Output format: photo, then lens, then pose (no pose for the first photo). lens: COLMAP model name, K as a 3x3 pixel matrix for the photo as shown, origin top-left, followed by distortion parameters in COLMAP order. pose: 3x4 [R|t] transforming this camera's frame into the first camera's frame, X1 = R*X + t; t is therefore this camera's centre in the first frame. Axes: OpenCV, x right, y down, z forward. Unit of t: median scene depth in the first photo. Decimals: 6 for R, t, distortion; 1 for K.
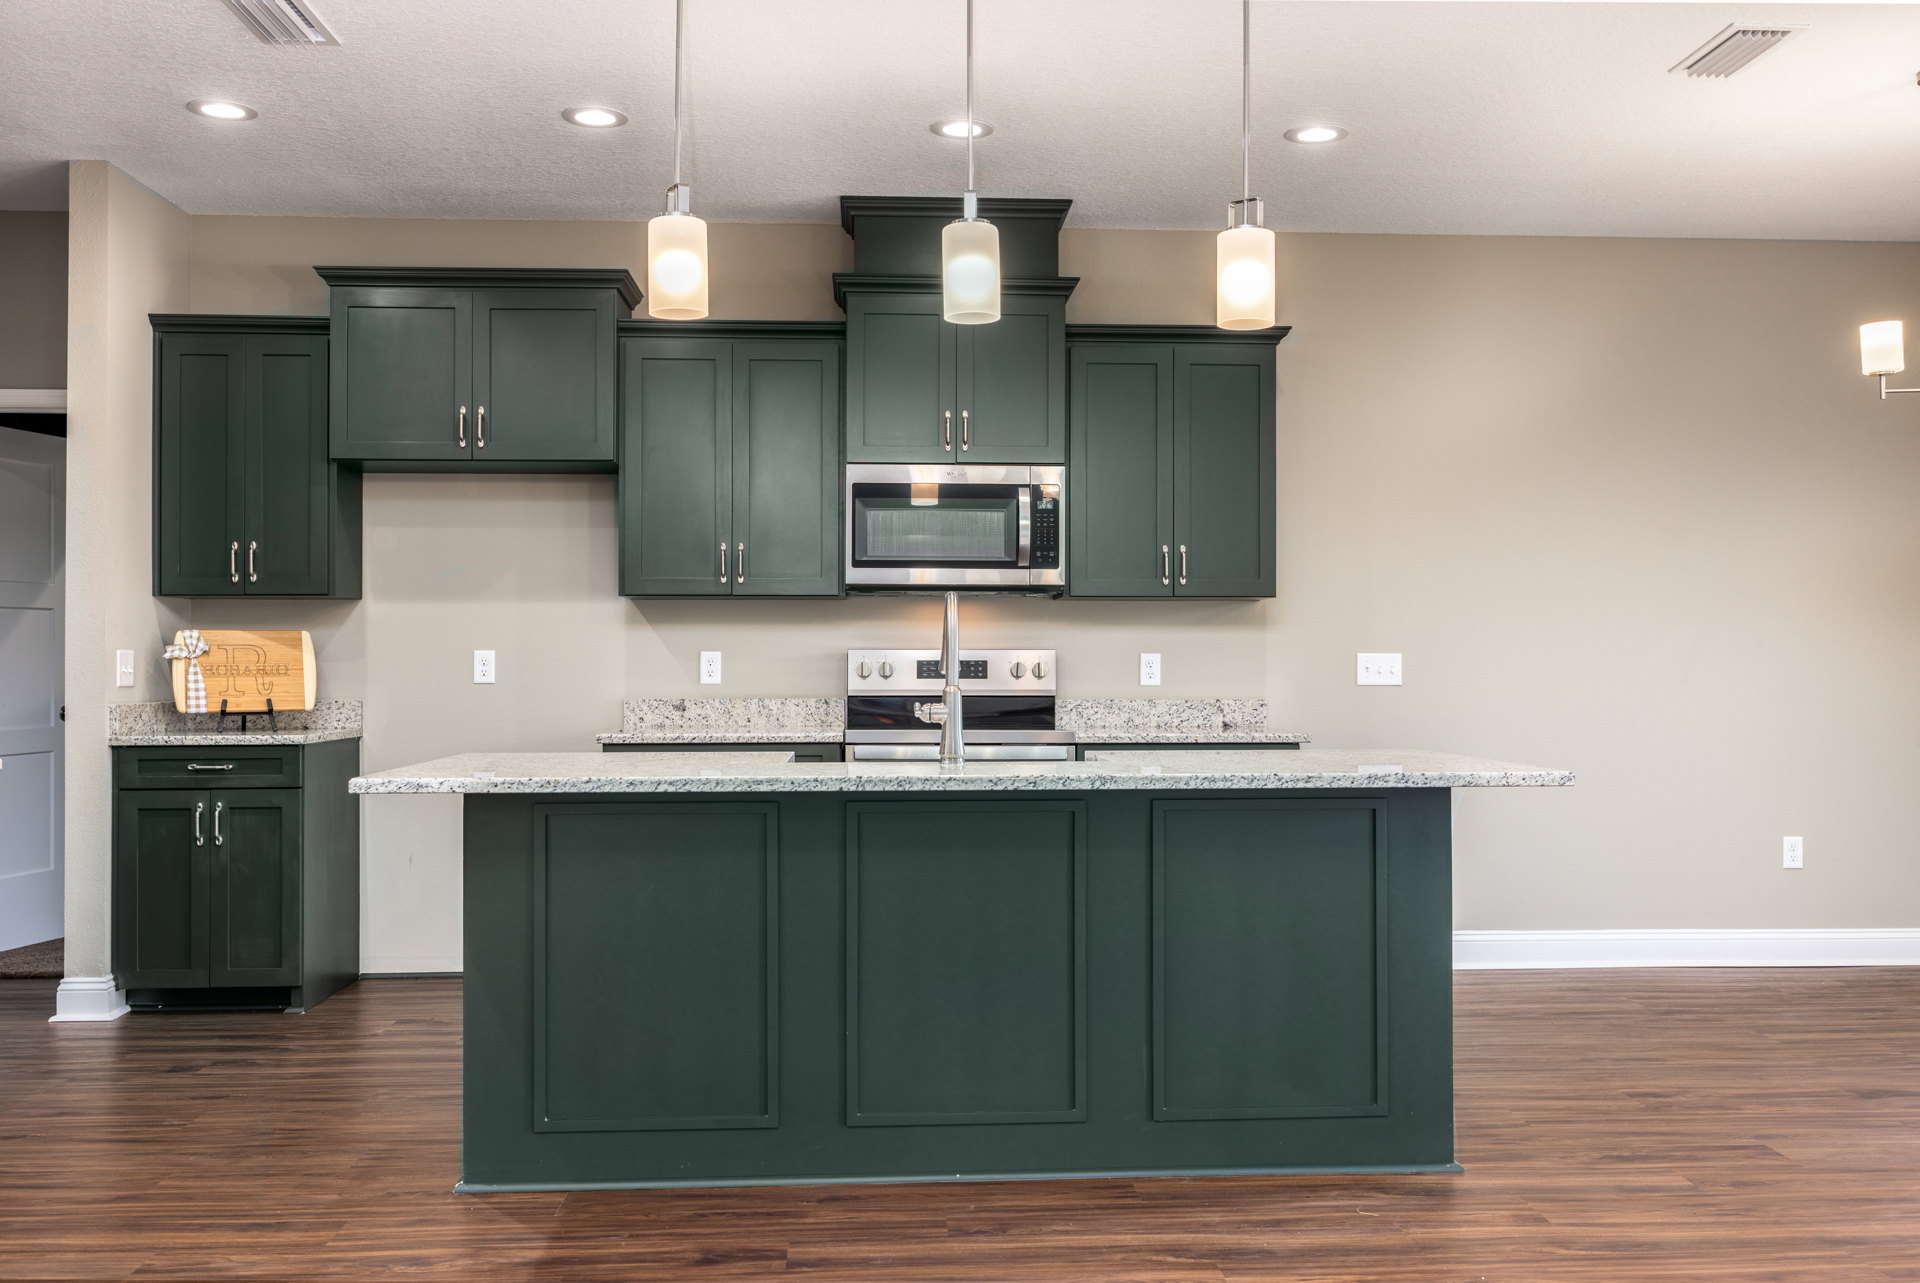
lens RADIAL K [[1691.4, 0, 960.0], [0, 1691.4, 641.5], [0, 0, 1]] dist [0.004012, 0.008215]
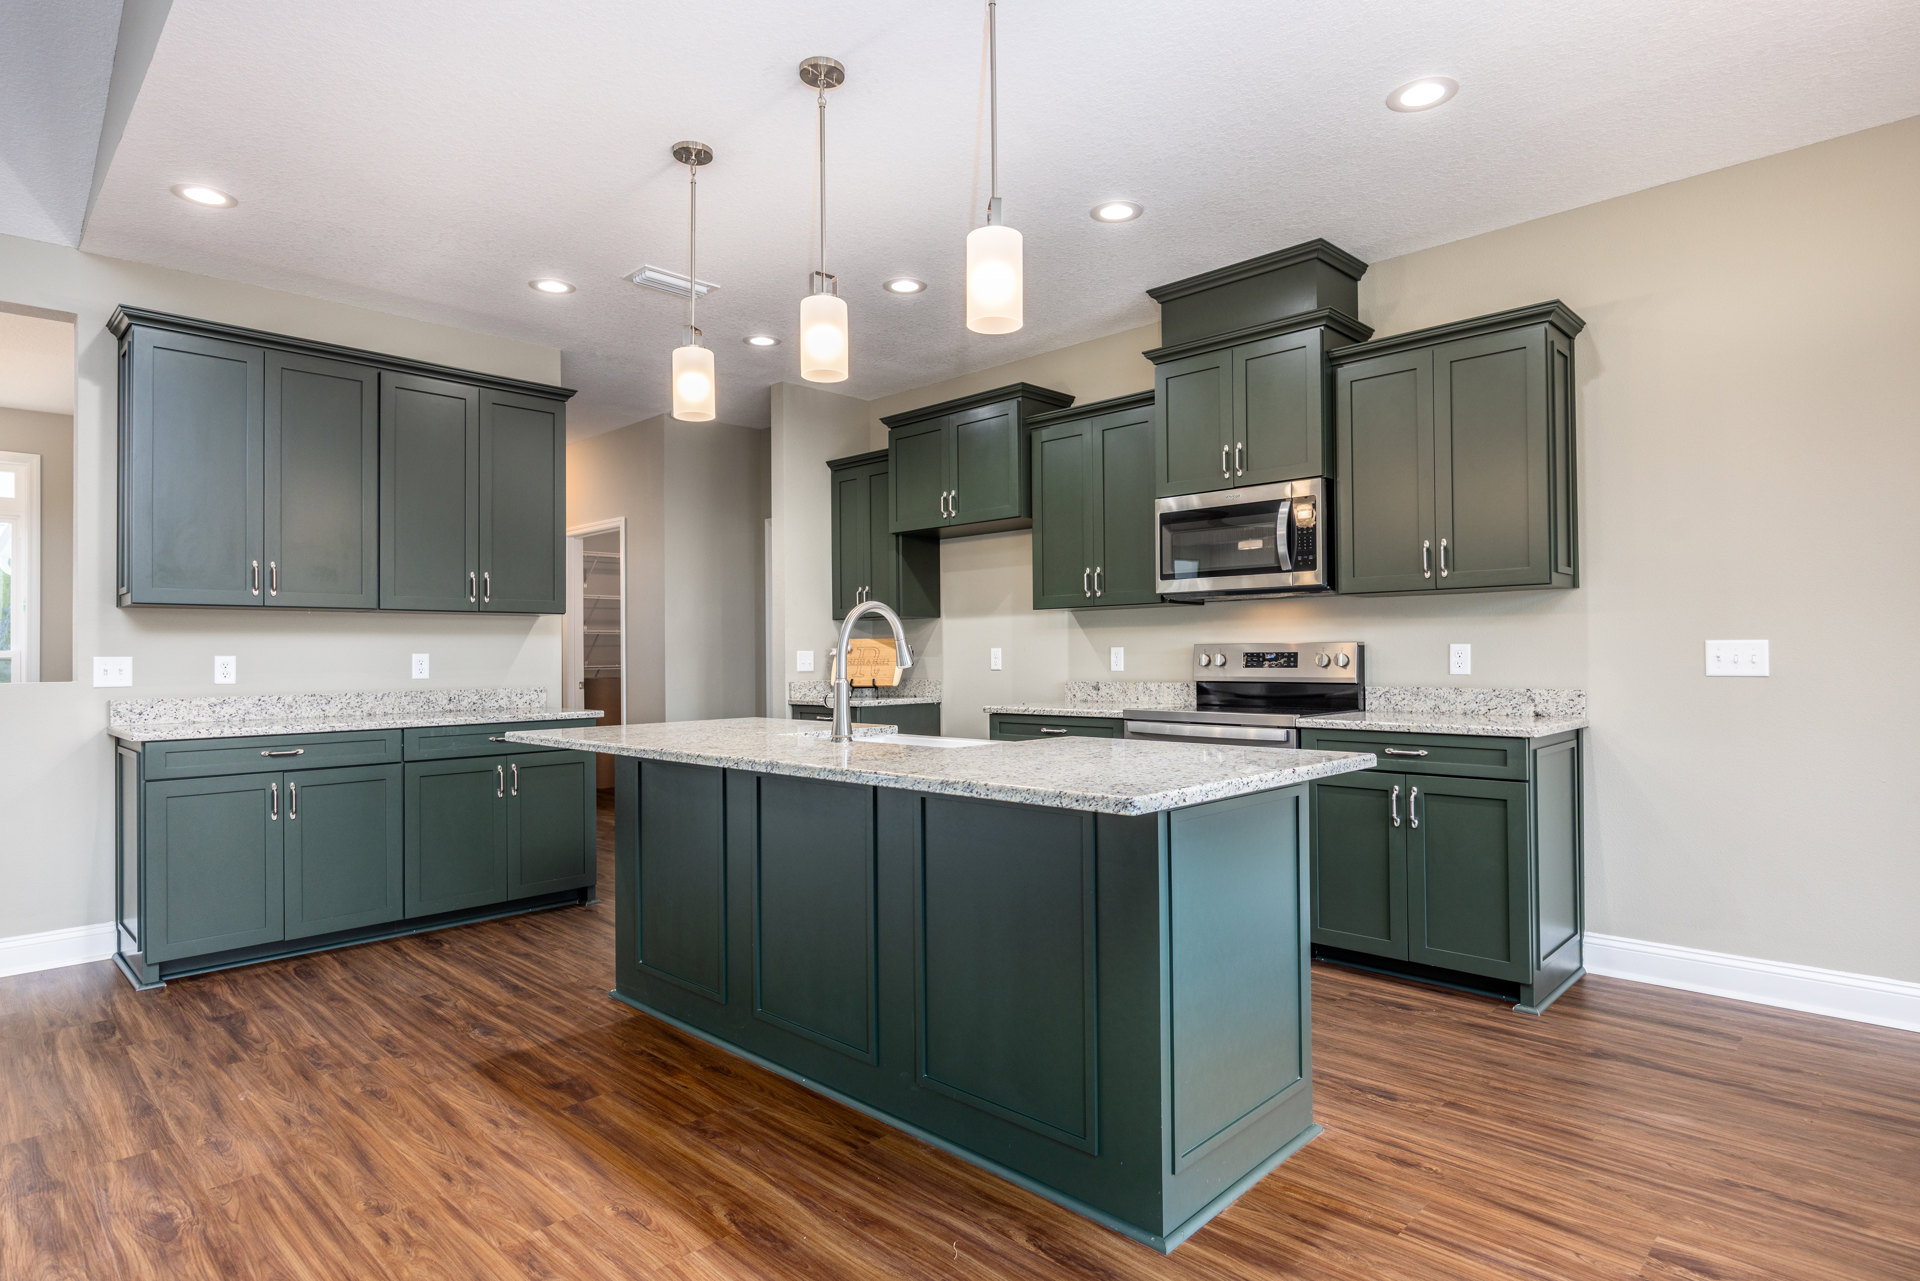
lens RADIAL K [[1011.9, 0, 961.7], [0, 1011.9, 647.1], [0, 0, 1]] dist [-0.002763, -0.000646]
pose [[0.685301, -0.012166, -0.728158, 0.385064], [0.018035, 0.999837, 0.000268, 0.003430], [0.728036, -0.013316, 0.685409, 0.369980]]
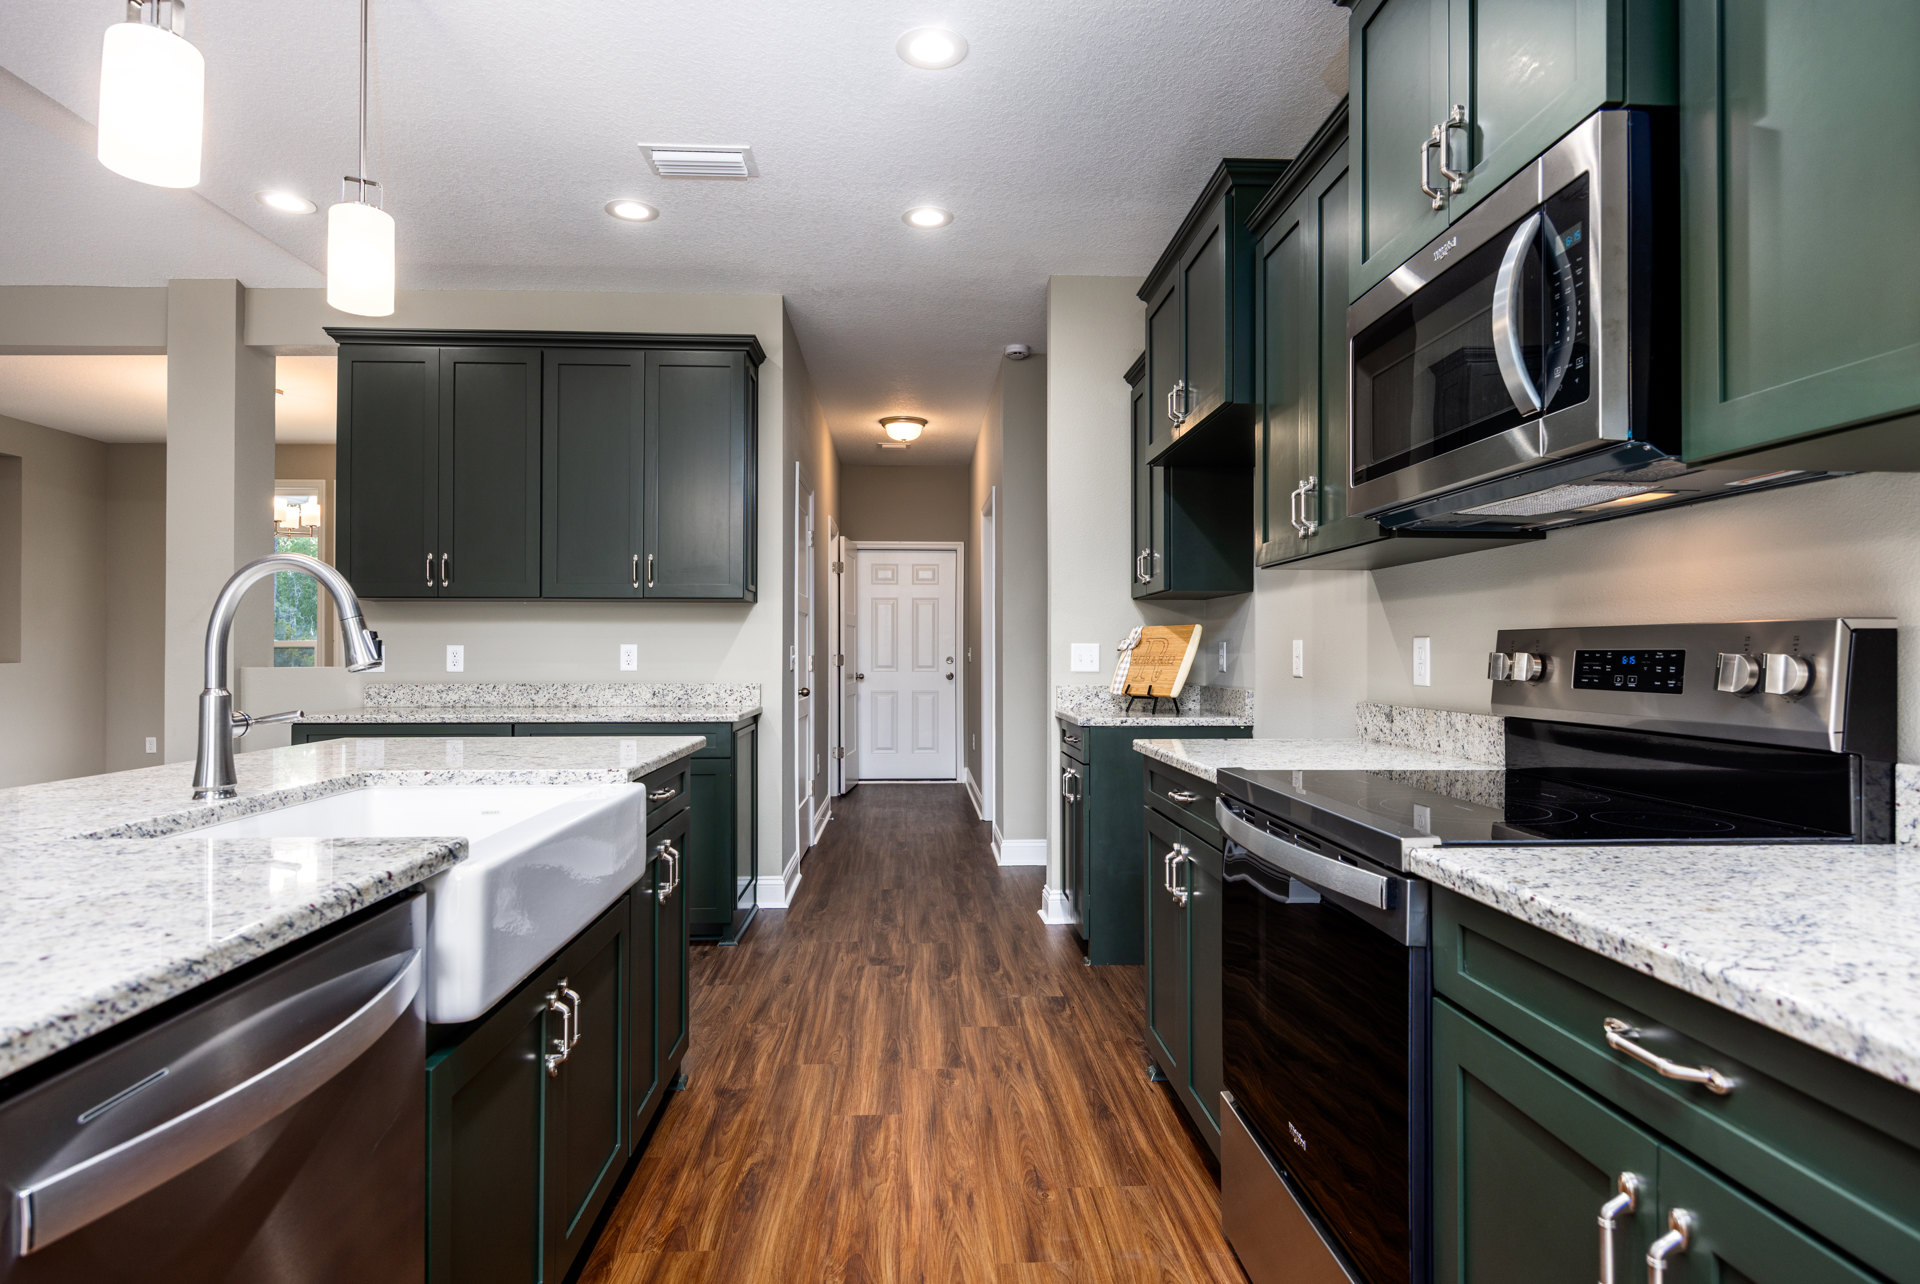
lens RADIAL K [[1011.9, 0, 961.7], [0, 1011.9, 648.6], [0, 0, 1]] dist [-0.002763, -0.000646]
pose [[0.009064, -0.004054, -0.999951, 0.278679], [0.011769, 0.999923, -0.003948, 0.010002], [0.999890, -0.011733, 0.009111, 0.860272]]
